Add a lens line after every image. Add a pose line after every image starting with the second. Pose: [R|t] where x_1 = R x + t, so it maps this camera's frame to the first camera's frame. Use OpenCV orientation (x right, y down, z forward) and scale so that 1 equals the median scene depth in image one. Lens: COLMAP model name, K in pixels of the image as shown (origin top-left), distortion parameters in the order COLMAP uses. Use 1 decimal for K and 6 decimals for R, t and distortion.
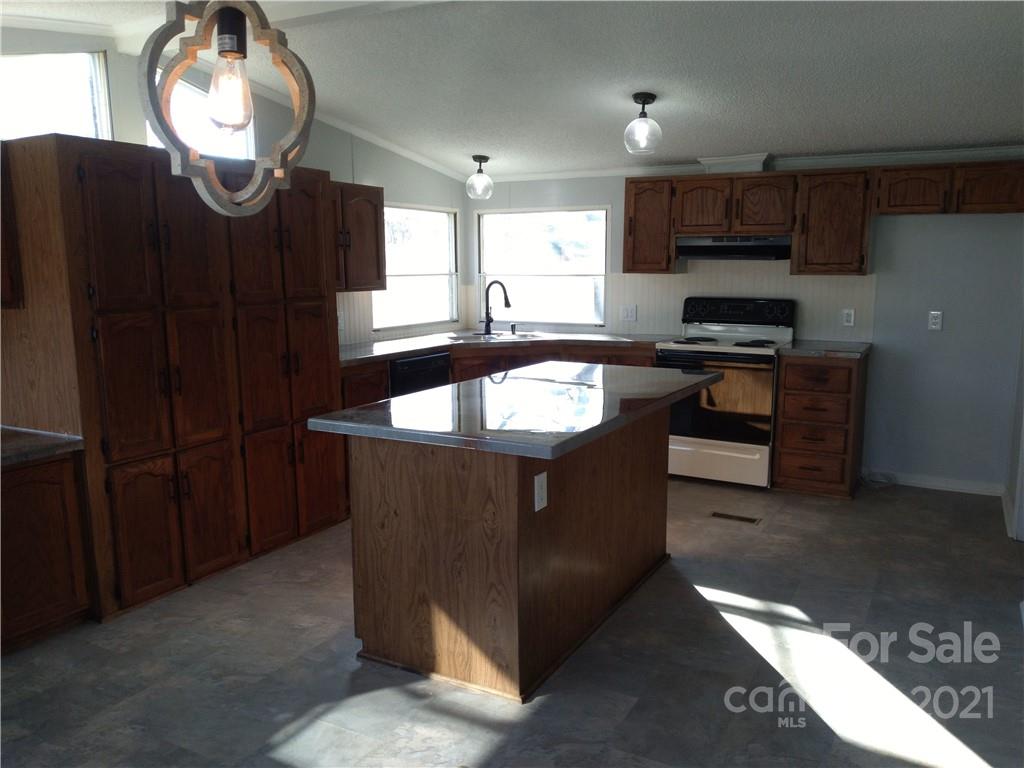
lens RADIAL K [[821.6, 0, 521.5], [0, 821.6, 383.2], [0, 0, 1]] dist [0.114937, -0.198297]
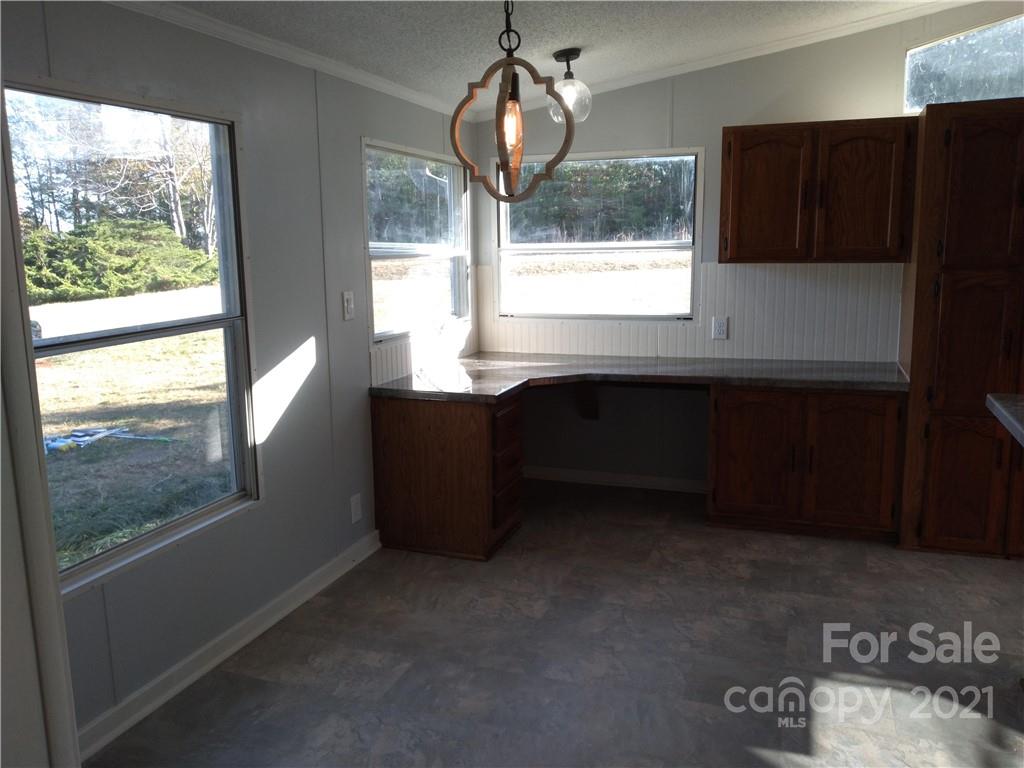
lens RADIAL K [[821.6, 0, 521.5], [0, 821.6, 383.2], [0, 0, 1]] dist [0.114937, -0.198297]
pose [[0.141302, 0.165330, -0.976063, 0.540259], [-0.124113, 0.981135, 0.148221, -0.036285], [0.982156, 0.100198, 0.159155, 0.354114]]
